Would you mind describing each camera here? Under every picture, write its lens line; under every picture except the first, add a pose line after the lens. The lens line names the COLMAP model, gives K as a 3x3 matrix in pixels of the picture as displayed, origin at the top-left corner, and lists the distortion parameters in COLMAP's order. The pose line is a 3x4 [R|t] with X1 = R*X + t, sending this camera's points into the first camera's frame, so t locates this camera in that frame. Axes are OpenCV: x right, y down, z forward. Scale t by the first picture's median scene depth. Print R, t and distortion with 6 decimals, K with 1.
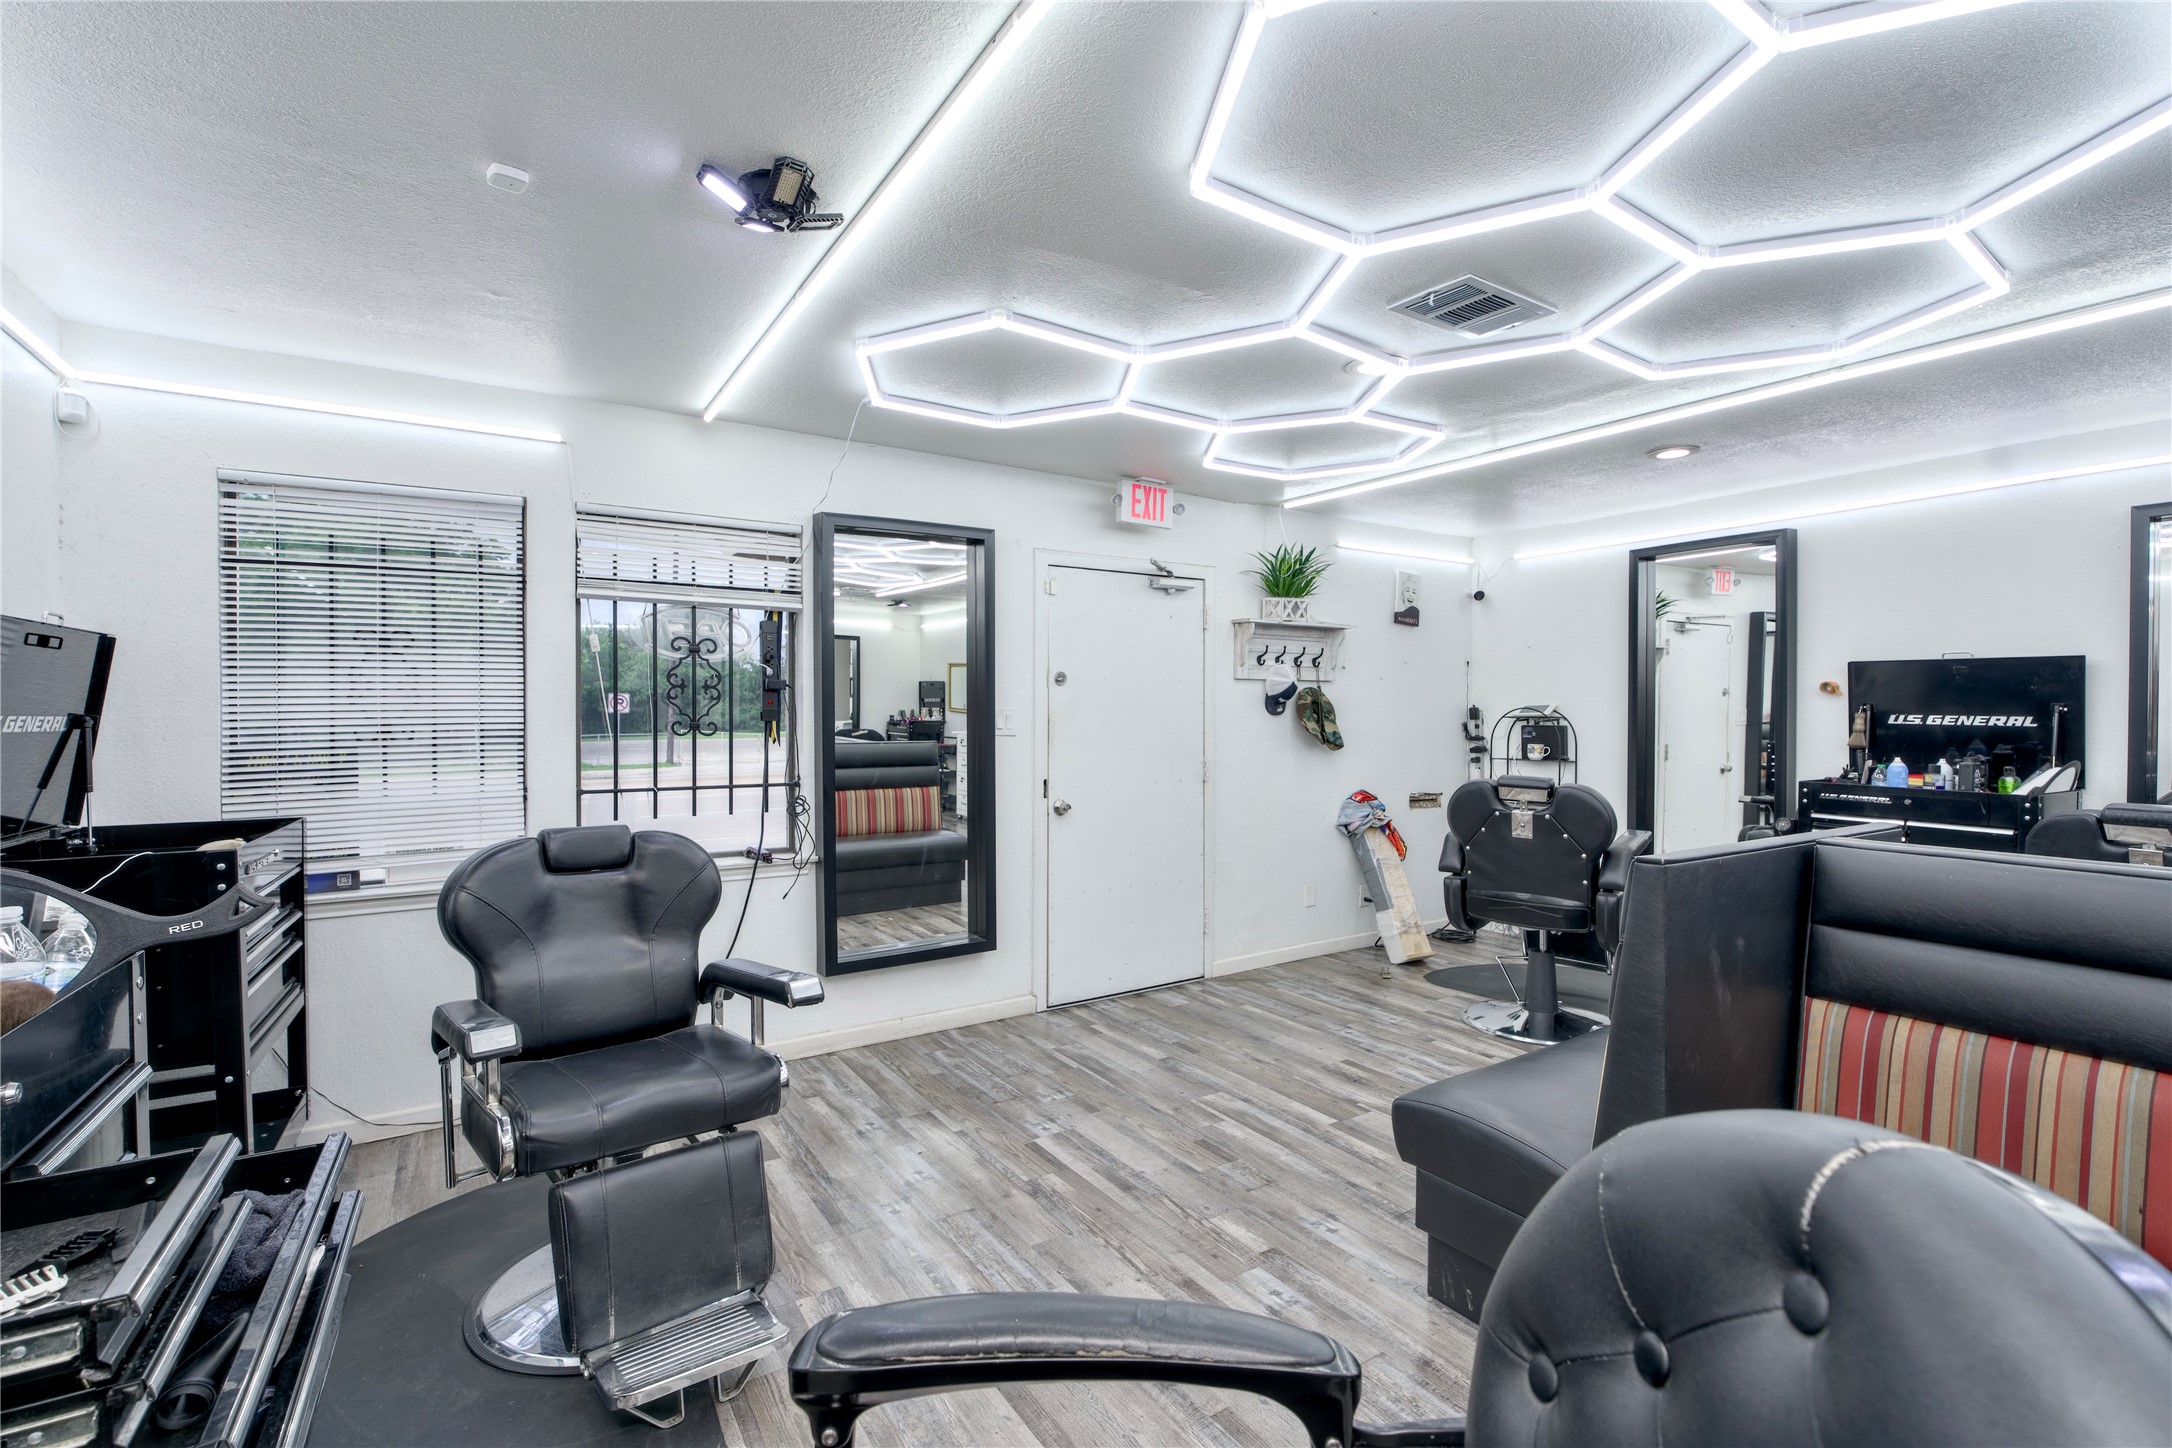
lens RADIAL K [[961.2, 0, 1088.3], [0, 961.2, 729.3], [0, 0, 1]] dist [-0.019828, 0.000312]
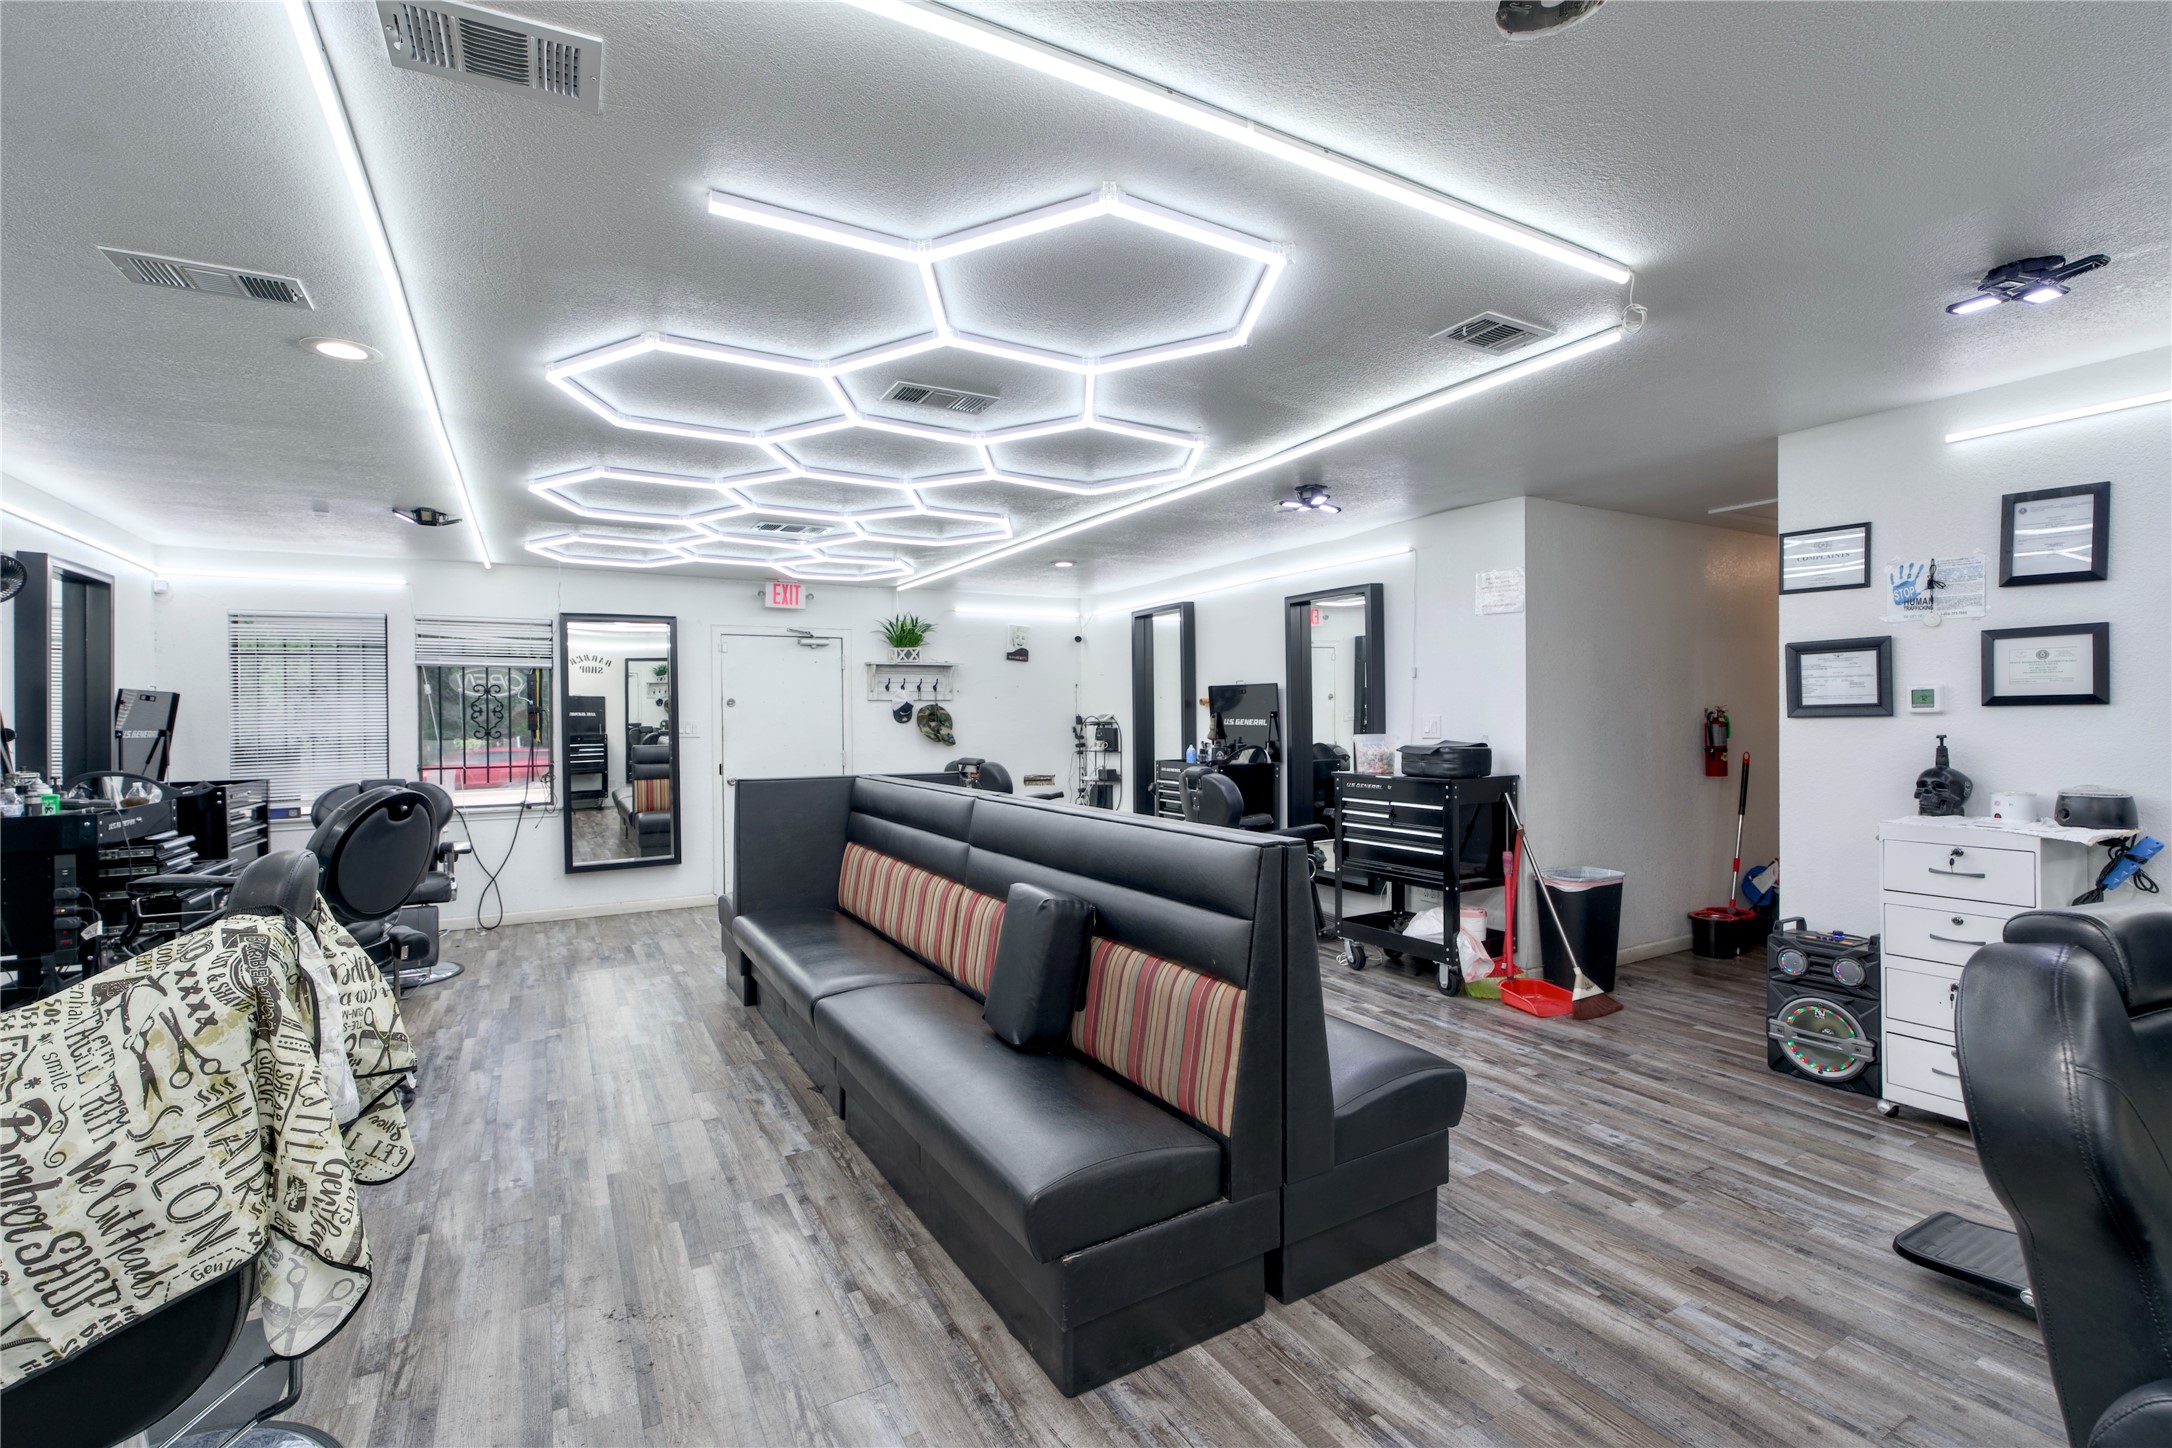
lens RADIAL K [[961.2, 0, 1090.2], [0, 961.2, 721.6], [0, 0, 1]] dist [-0.019828, 0.000312]
pose [[0.999055, -0.010512, -0.042169, 0.652364], [0.009896, 0.999842, -0.014793, 0.009959], [0.042317, 0.014362, 0.999001, -0.612531]]
